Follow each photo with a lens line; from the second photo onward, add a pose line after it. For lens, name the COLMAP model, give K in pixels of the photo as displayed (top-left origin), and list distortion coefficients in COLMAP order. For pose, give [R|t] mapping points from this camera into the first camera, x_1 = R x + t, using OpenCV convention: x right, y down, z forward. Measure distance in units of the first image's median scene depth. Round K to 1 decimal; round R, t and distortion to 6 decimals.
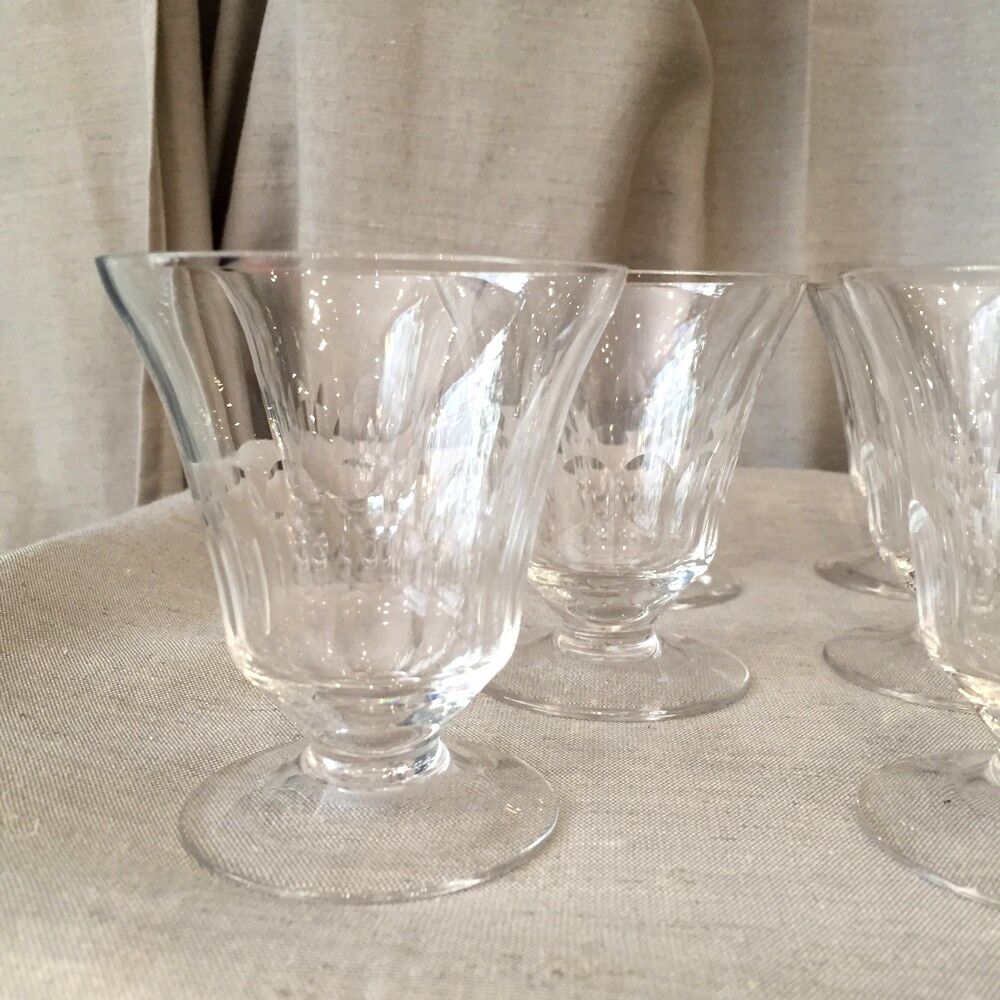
lens RADIAL K [[1203.9, 0, 501.4], [0, 1203.9, 480.9], [0, 0, 1]] dist [0.115666, -0.243442]
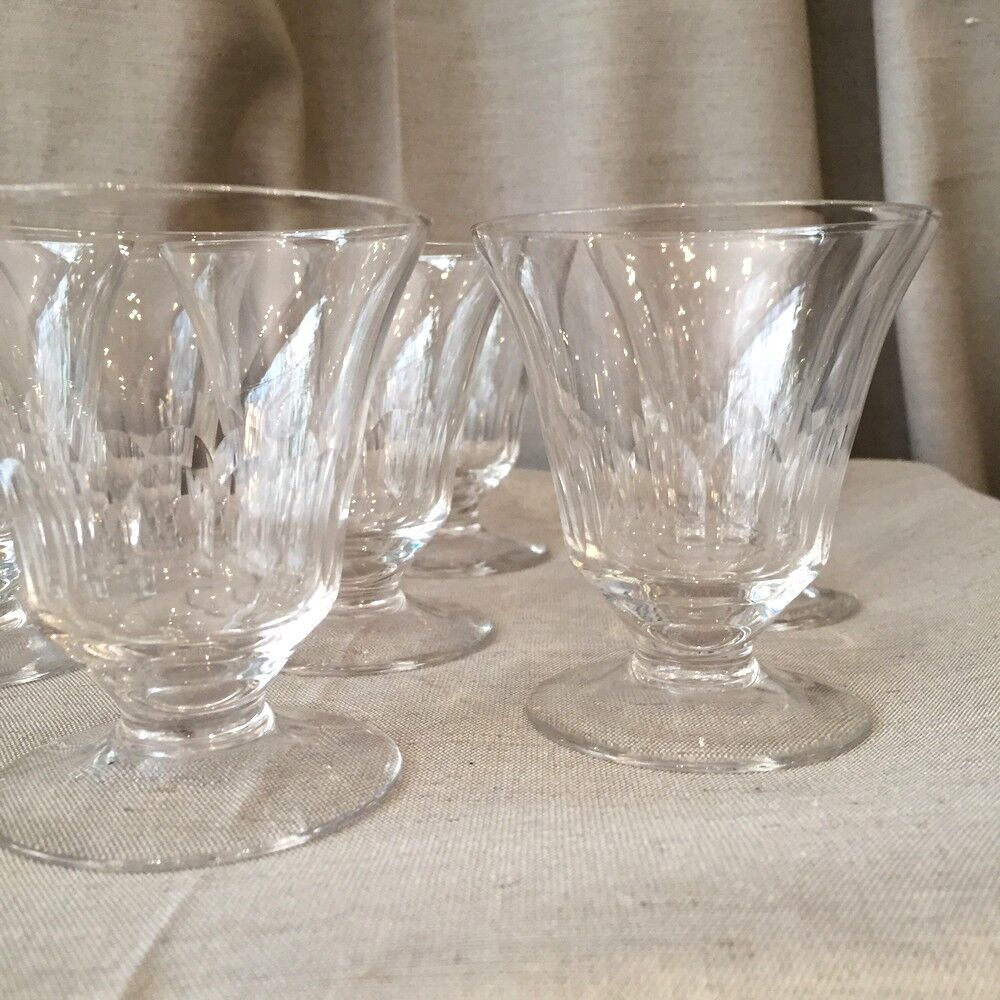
lens RADIAL K [[1203.9, 0, 501.4], [0, 1203.9, 480.9], [0, 0, 1]] dist [0.115666, -0.243442]
pose [[0.999113, -0.025542, 0.033493, 0.446325], [0.026259, 0.999431, -0.021158, 0.048785], [-0.032934, 0.022019, 0.999215, -0.003252]]
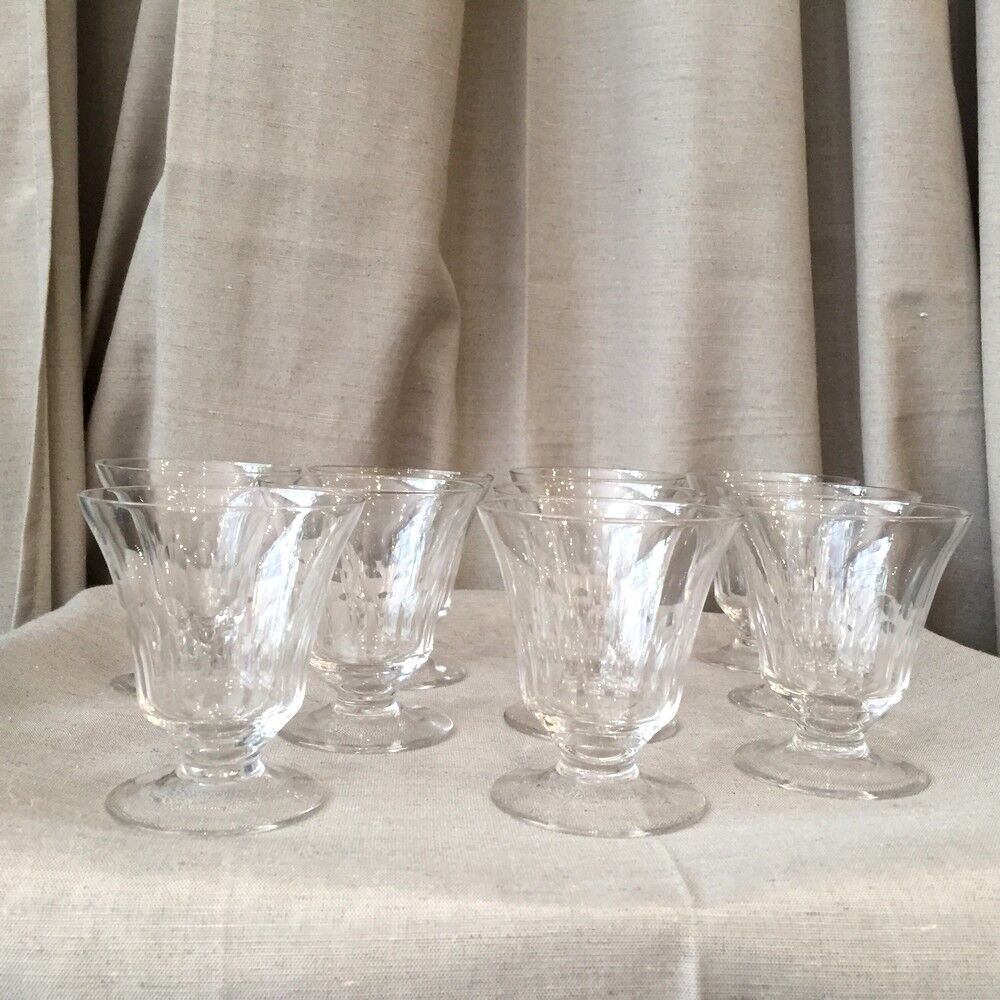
lens RADIAL K [[1203.9, 0, 501.4], [0, 1203.9, 480.9], [0, 0, 1]] dist [0.115666, -0.243442]
pose [[0.988349, 0.015663, 0.151394, 0.017119], [-0.002744, 0.996363, -0.085169, -0.025978], [-0.152177, 0.083762, 0.984798, -0.562848]]
